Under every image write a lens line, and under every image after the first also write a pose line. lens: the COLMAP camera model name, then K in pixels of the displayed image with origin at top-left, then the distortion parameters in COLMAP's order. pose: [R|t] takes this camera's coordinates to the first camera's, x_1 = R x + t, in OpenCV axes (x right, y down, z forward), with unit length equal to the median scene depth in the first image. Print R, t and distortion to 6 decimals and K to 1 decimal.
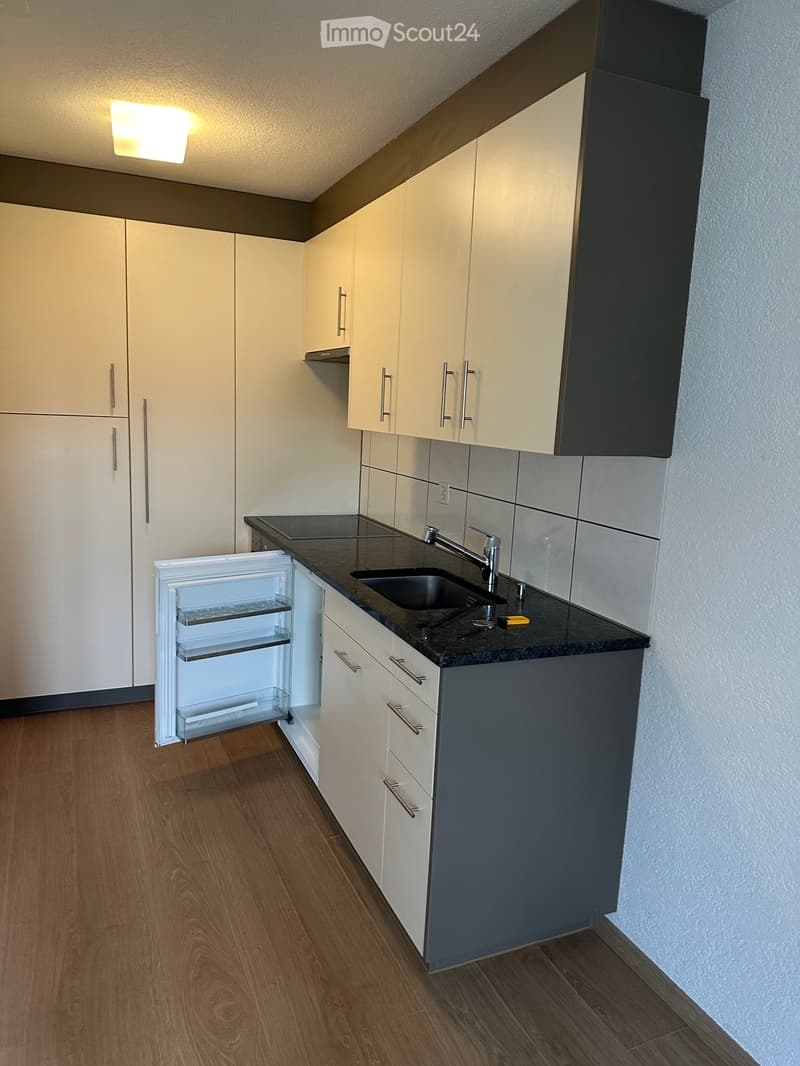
lens RADIAL K [[764.7, 0, 397.8], [0, 764.7, 534.9], [0, 0, 1]] dist [0.081985, -0.020845]
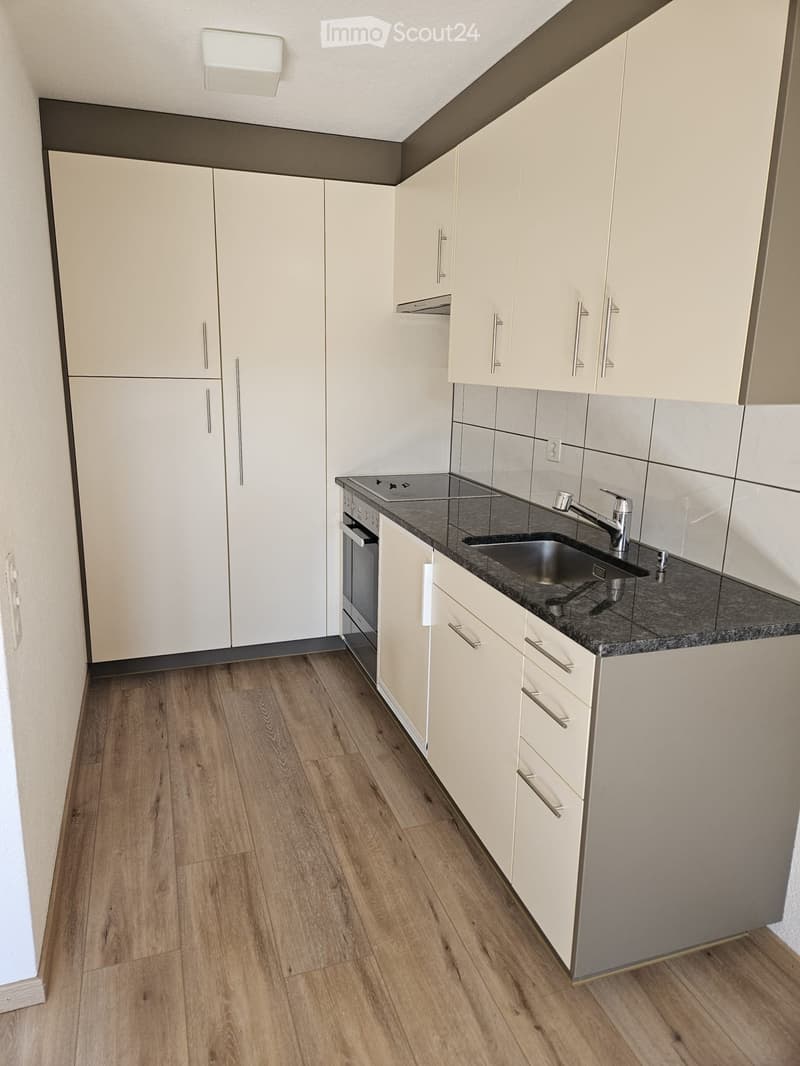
lens RADIAL K [[717.7, 0, 388.9], [0, 717.7, 524.1], [0, 0, 1]] dist [0.058041, -0.003112]
pose [[0.996016, -0.007246, -0.088880, -0.075787], [0.011778, 0.998651, 0.050573, -0.013666], [0.088393, -0.051418, 0.994758, 0.131003]]
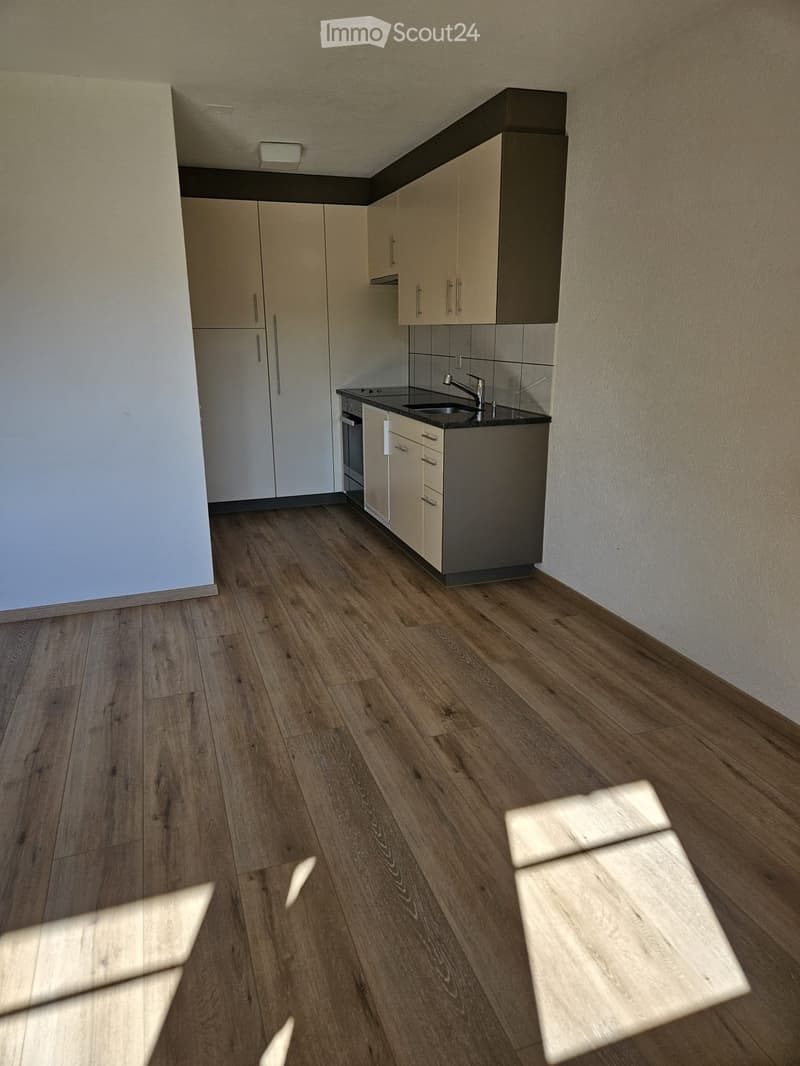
lens RADIAL K [[717.7, 0, 398.9], [0, 717.7, 528.5], [0, 0, 1]] dist [0.058041, -0.003112]
pose [[0.995904, -0.030965, -0.084944, 0.067127], [0.039515, 0.994112, 0.100897, 0.173624], [0.081320, -0.103840, 0.991264, -0.727087]]
